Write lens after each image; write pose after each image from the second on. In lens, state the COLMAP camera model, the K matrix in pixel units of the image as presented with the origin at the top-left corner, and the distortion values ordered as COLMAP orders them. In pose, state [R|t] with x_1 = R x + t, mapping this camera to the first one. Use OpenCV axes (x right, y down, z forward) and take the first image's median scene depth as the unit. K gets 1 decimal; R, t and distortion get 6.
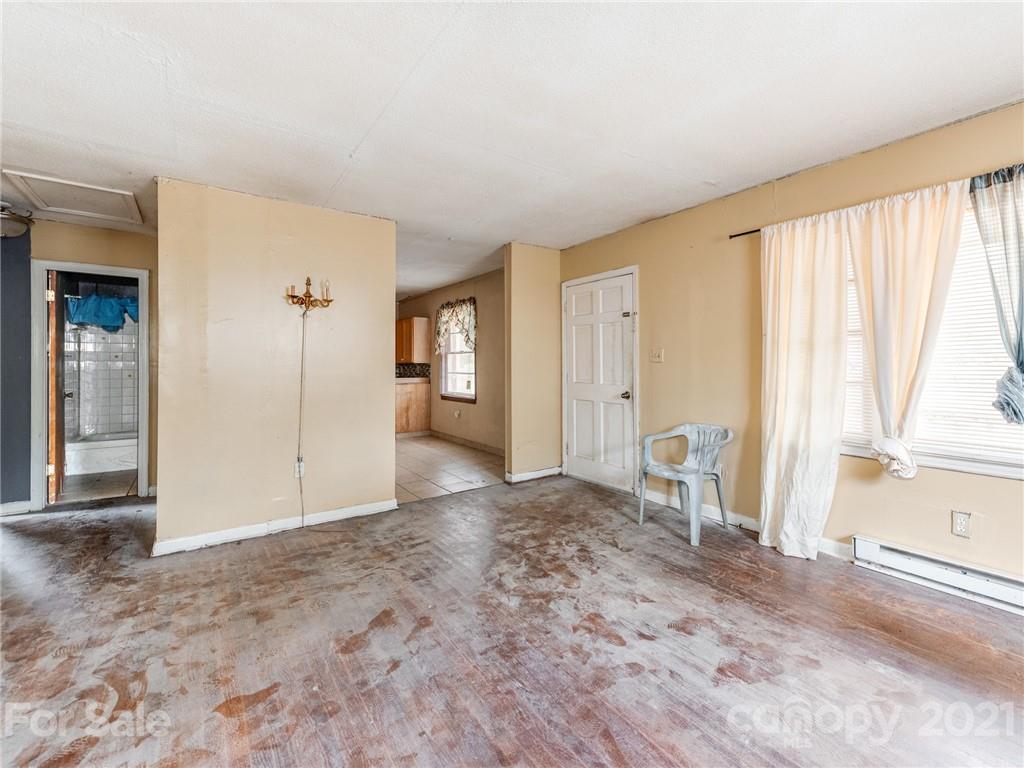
lens RADIAL K [[440.0, 0, 519.0], [0, 440.0, 374.5], [0, 0, 1]] dist [0.013406, -0.000409]
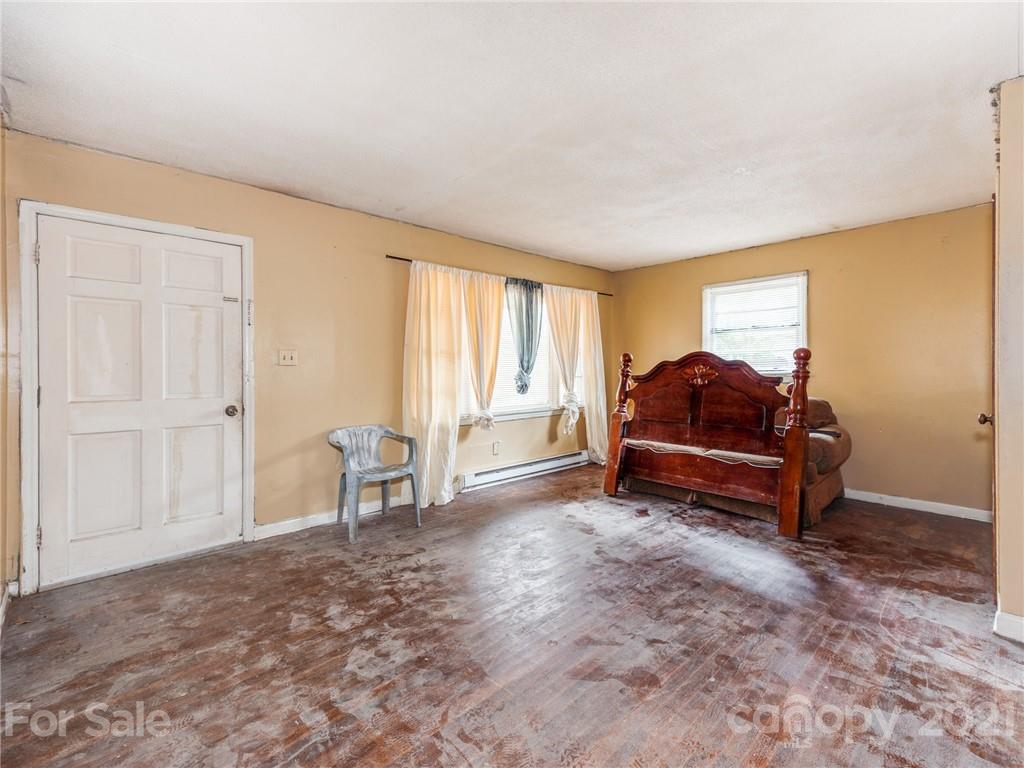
lens RADIAL K [[470.1, 0, 520.4], [0, 470.1, 379.6], [0, 0, 1]] dist [0.020996, -0.000580]
pose [[-0.127362, -0.021281, 0.991628, -1.103945], [0.027307, 0.999316, 0.024953, -0.020058], [-0.991480, 0.030256, -0.126694, 1.163820]]
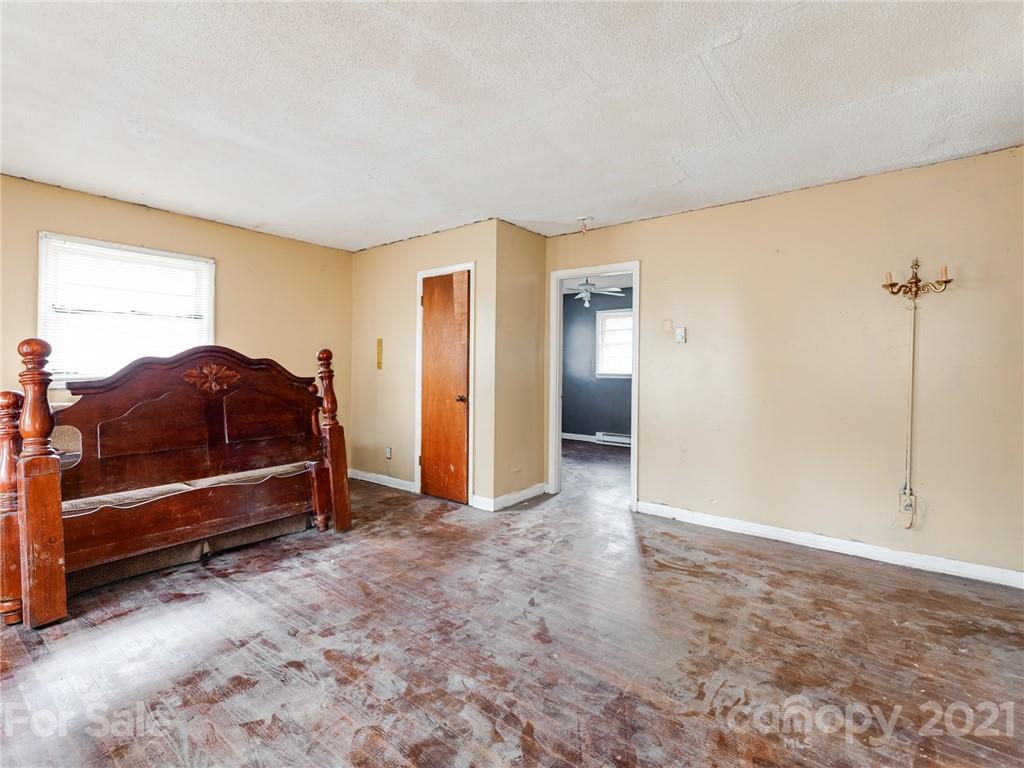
lens RADIAL K [[485.3, 0, 546.9], [0, 485.3, 375.5], [0, 0, 1]] dist [0.013210, -0.001818]
pose [[-0.935607, 0.007751, -0.352958, 0.134207], [-0.007027, 0.999152, 0.040567, -0.040611], [0.352973, 0.040434, -0.934759, 1.831781]]
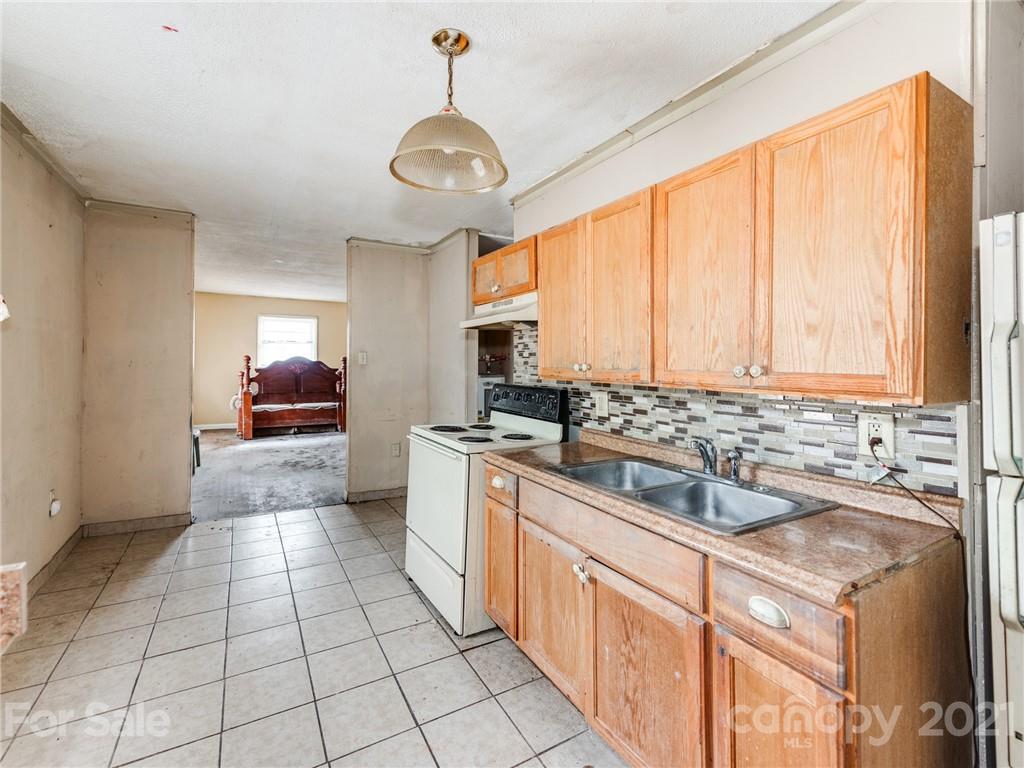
lens RADIAL K [[470.1, 0, 513.2], [0, 470.1, 357.7], [0, 0, 1]] dist [0.020996, -0.000580]
pose [[-0.991682, -0.004648, 0.128631, -1.480279], [-0.002063, 0.999793, 0.020219, -0.122814], [-0.128699, 0.019786, -0.991486, 3.511734]]
